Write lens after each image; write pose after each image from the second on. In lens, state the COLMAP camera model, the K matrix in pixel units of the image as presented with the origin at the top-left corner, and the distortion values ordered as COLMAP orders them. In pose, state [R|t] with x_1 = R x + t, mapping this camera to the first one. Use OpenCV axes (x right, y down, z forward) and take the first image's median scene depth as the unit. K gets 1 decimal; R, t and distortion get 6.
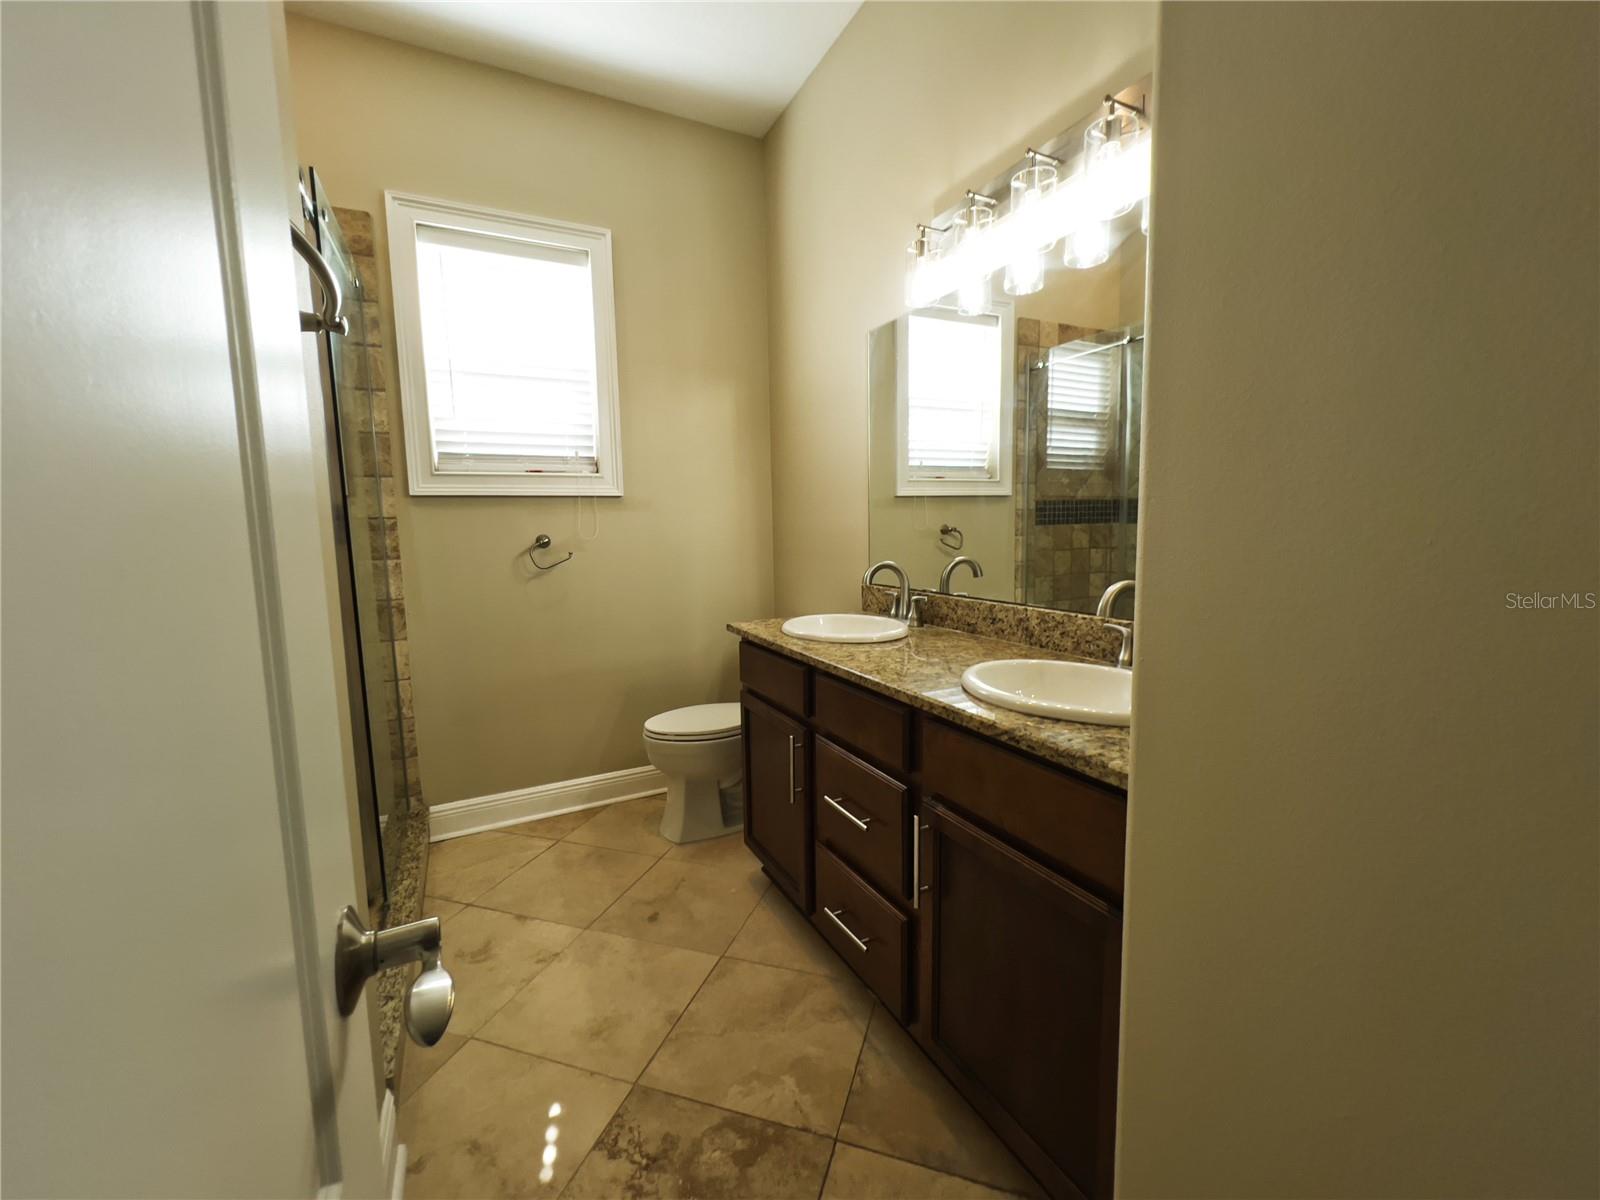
lens RADIAL K [[642.6, 0, 790.9], [0, 642.6, 598.1], [0, 0, 1]] dist [-0.009583, 0.000237]
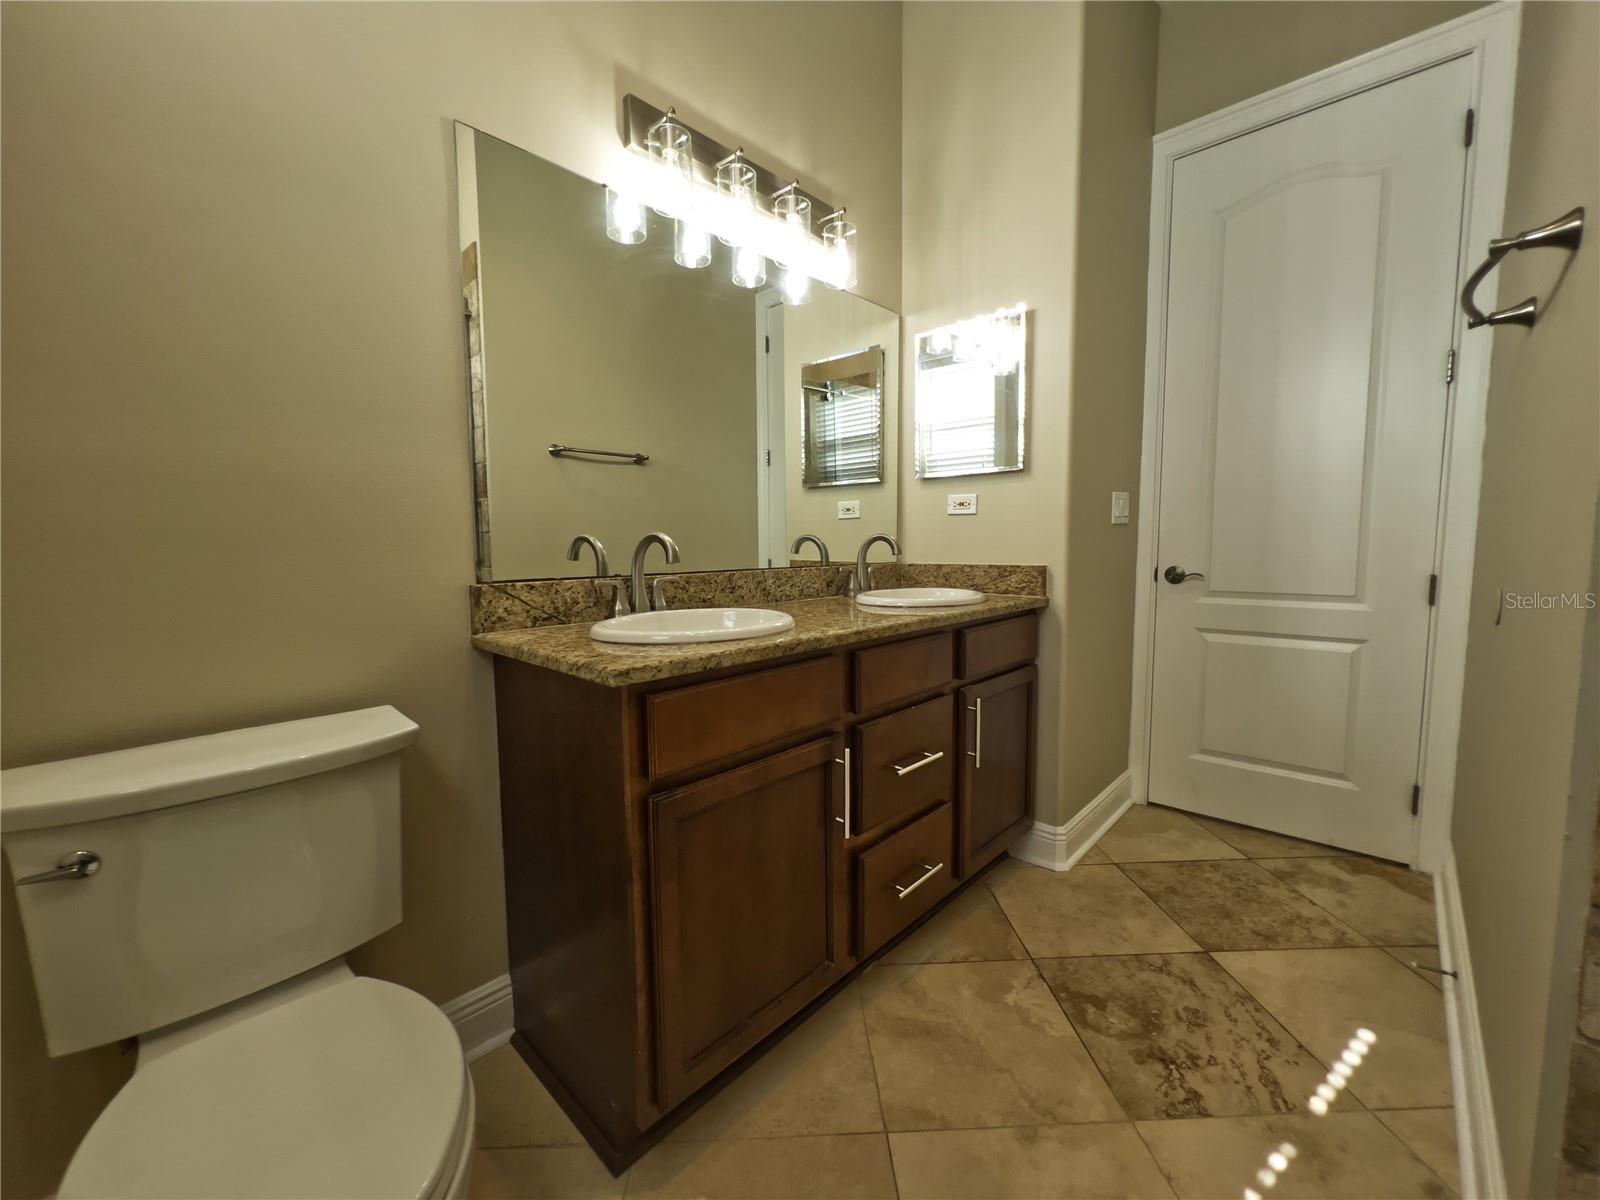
lens RADIAL K [[642.6, 0, 788.4], [0, 642.6, 598.1], [0, 0, 1]] dist [-0.009583, 0.000237]
pose [[-0.342217, -0.059868, 0.937712, -0.712999], [0.121276, 0.986806, 0.107262, -0.053058], [-0.931762, 0.150429, -0.330441, 1.361581]]
